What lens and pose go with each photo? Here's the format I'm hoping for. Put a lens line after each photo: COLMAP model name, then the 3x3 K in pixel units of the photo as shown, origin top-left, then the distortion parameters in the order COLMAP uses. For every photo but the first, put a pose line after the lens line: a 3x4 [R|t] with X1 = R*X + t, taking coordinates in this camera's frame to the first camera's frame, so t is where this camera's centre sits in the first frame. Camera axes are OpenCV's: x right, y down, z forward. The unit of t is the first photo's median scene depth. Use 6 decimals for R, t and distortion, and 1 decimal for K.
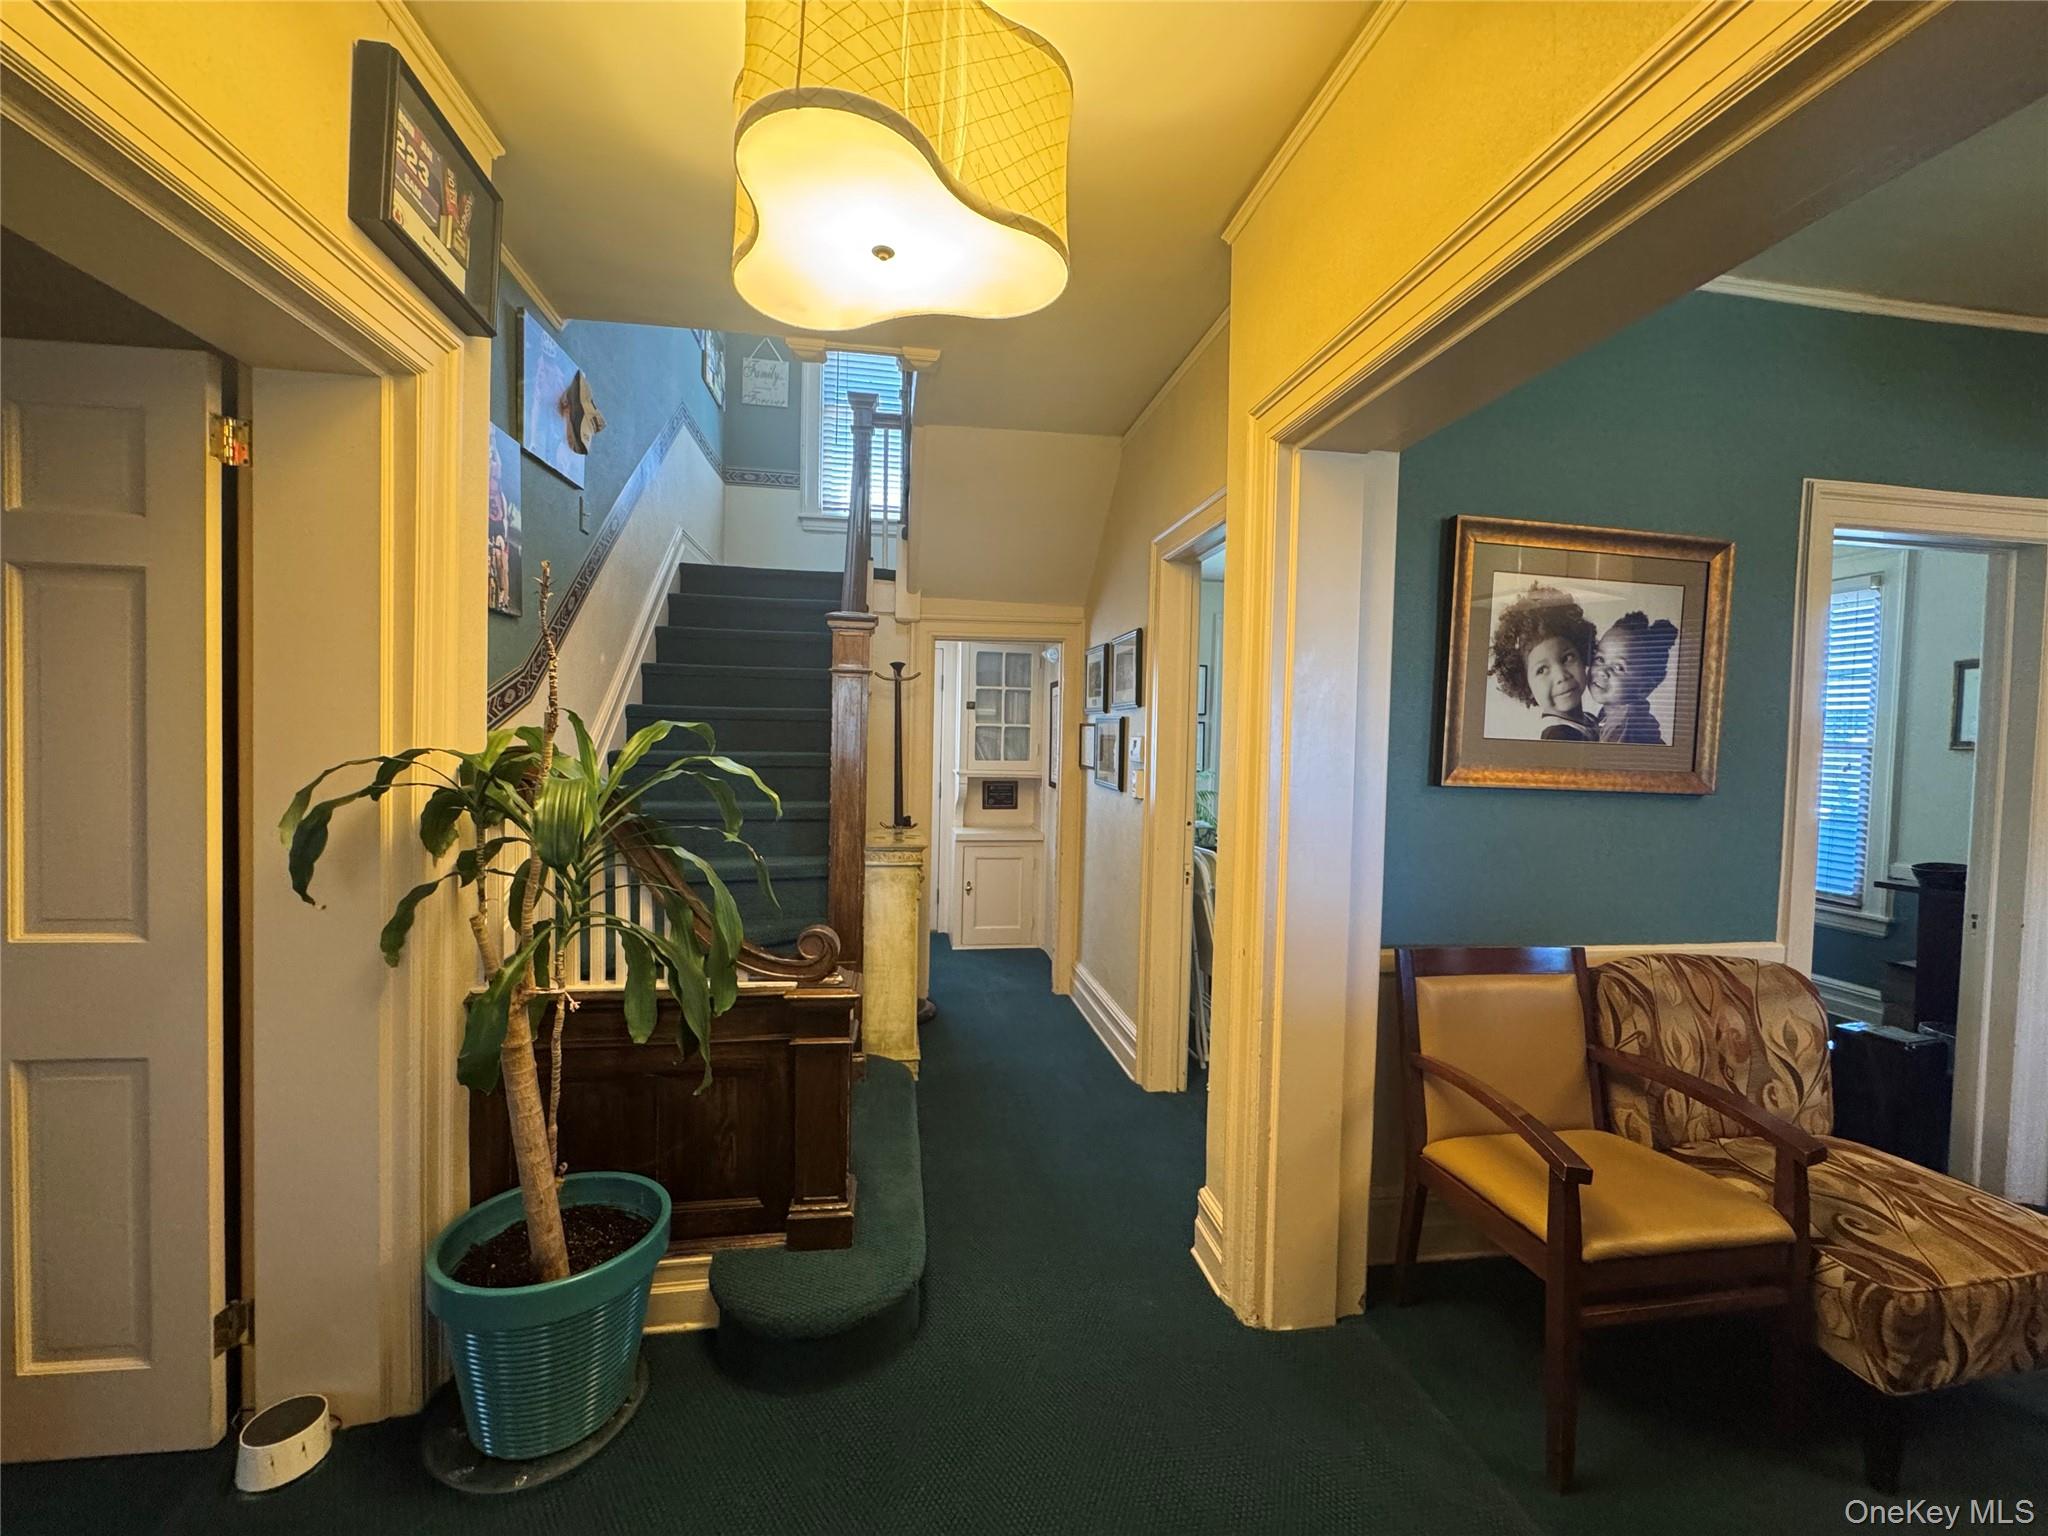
lens RADIAL K [[822.9, 0, 1021.6], [0, 822.9, 768.4], [0, 0, 1]] dist [-0.002619, 0.000432]
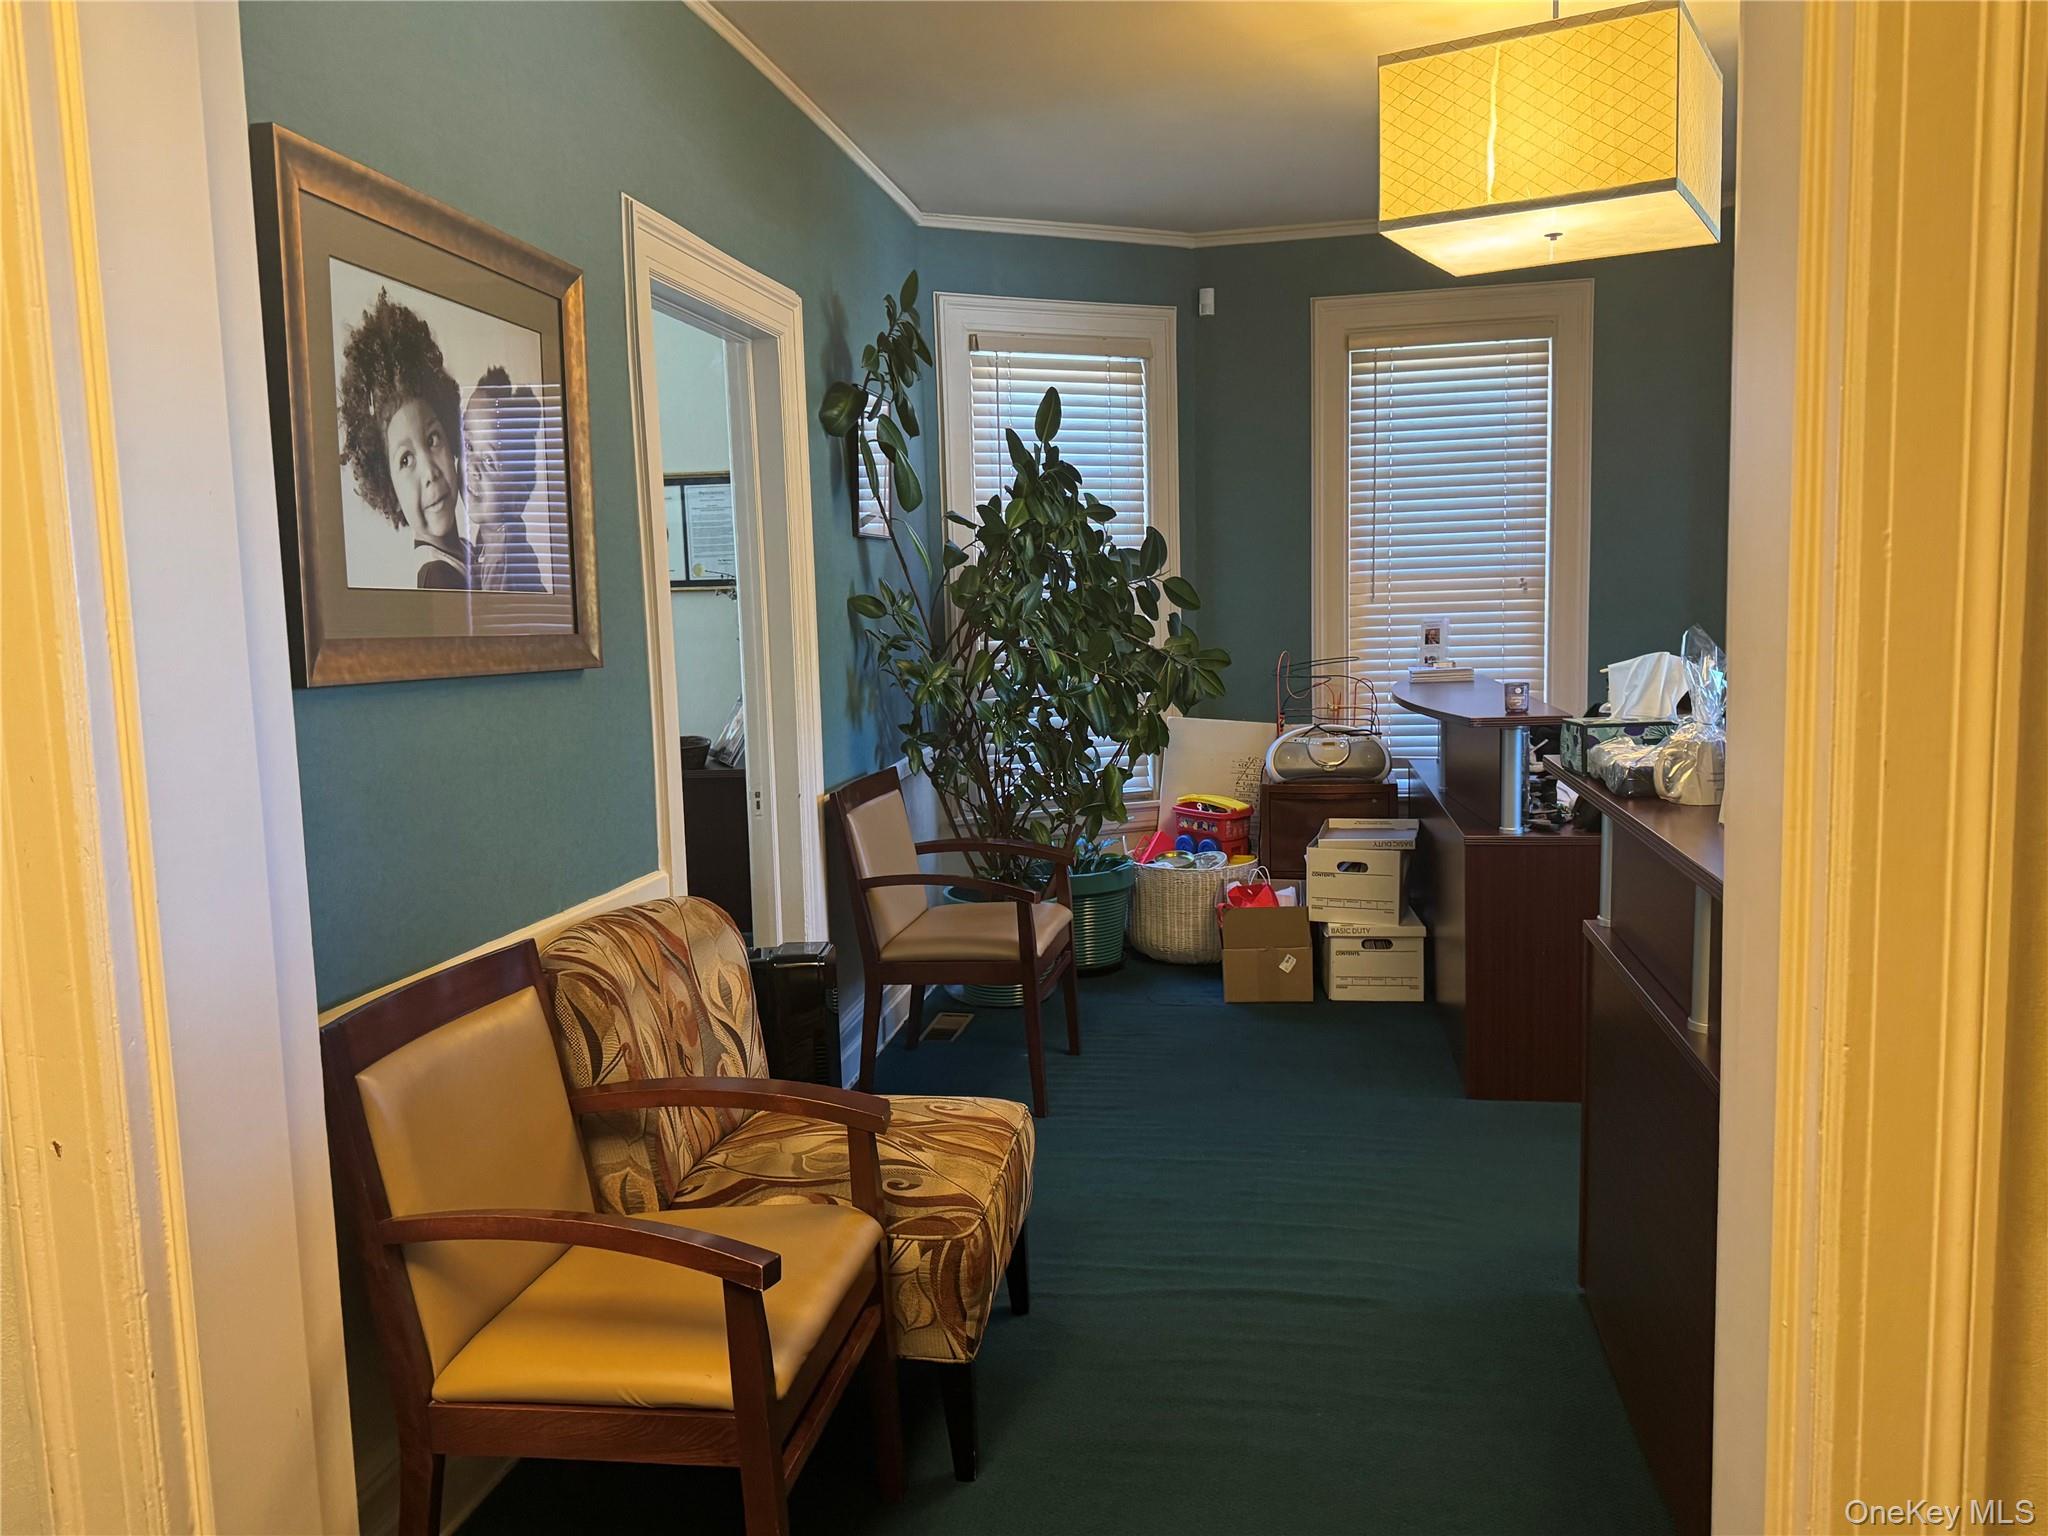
lens RADIAL K [[1515.7, 0, 1024.0], [0, 1515.7, 768.0], [0, 0, 1]] dist [0.003947, -0.003356]
pose [[0.355603, -0.140900, 0.923955, -0.178223], [0.085274, 0.989339, 0.118052, -0.001530], [-0.930739, 0.036810, 0.363827, 0.268921]]
